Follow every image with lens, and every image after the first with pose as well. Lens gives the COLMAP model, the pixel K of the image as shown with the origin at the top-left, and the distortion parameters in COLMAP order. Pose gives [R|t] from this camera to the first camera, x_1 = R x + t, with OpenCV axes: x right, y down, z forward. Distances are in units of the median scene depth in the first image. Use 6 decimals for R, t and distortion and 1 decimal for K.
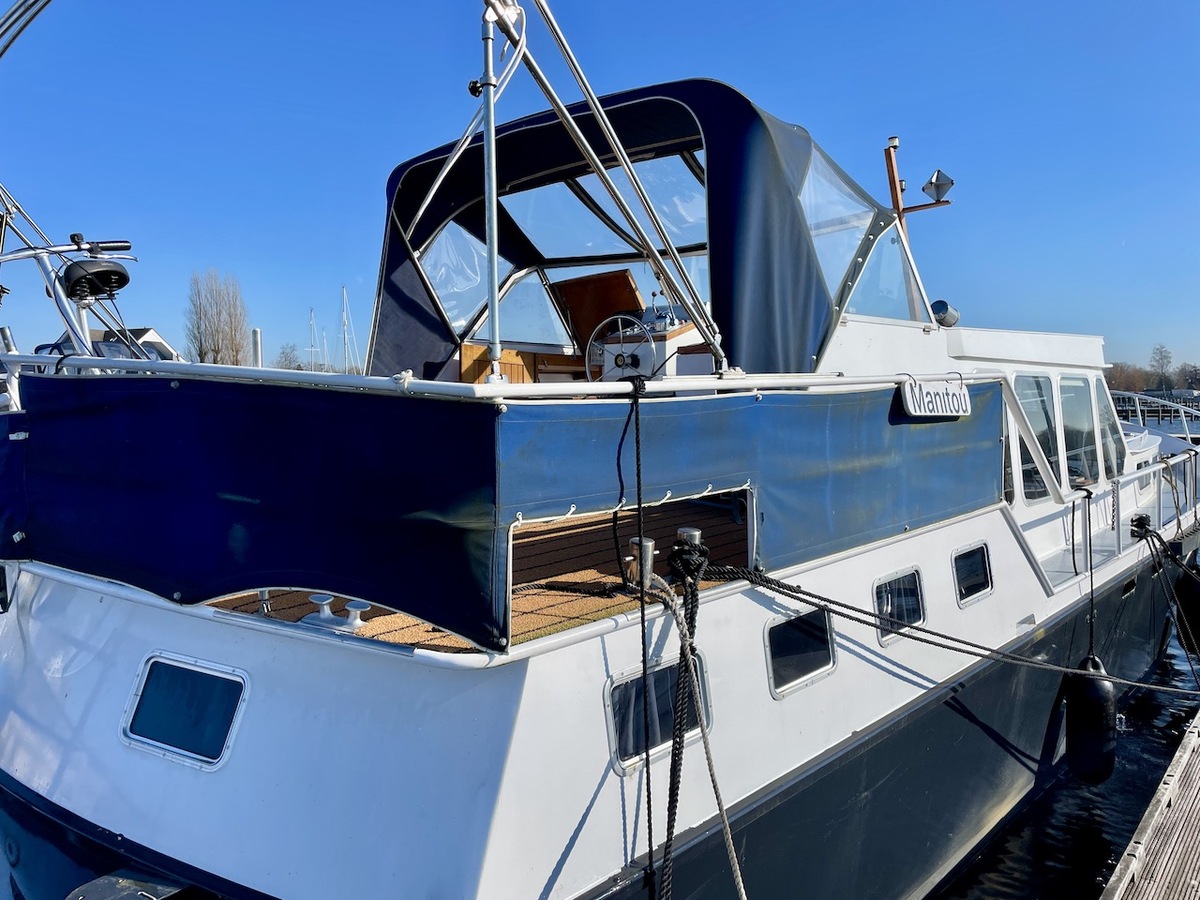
lens RADIAL K [[896.4, 0, 602.3], [0, 896.4, 431.0], [0, 0, 1]] dist [0.093572, -0.132664]
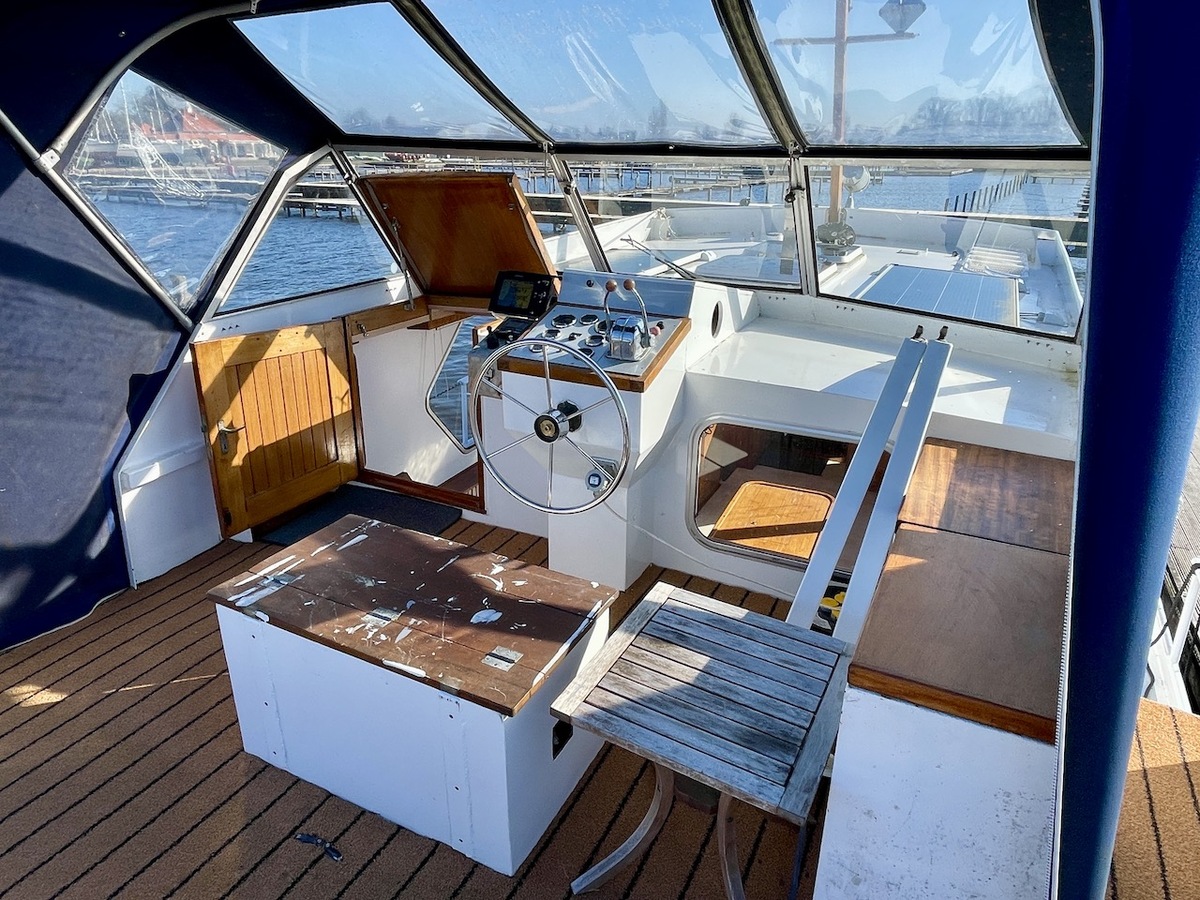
lens RADIAL K [[771.8, 0, 594.6], [0, 771.8, 428.1], [0, 0, 1]] dist [-0.008839, -0.002206]
pose [[0.966347, -0.071395, 0.247136, -0.050138], [-0.007454, 0.952539, 0.304324, -0.178340], [-0.257134, -0.295924, 0.919951, 0.527311]]
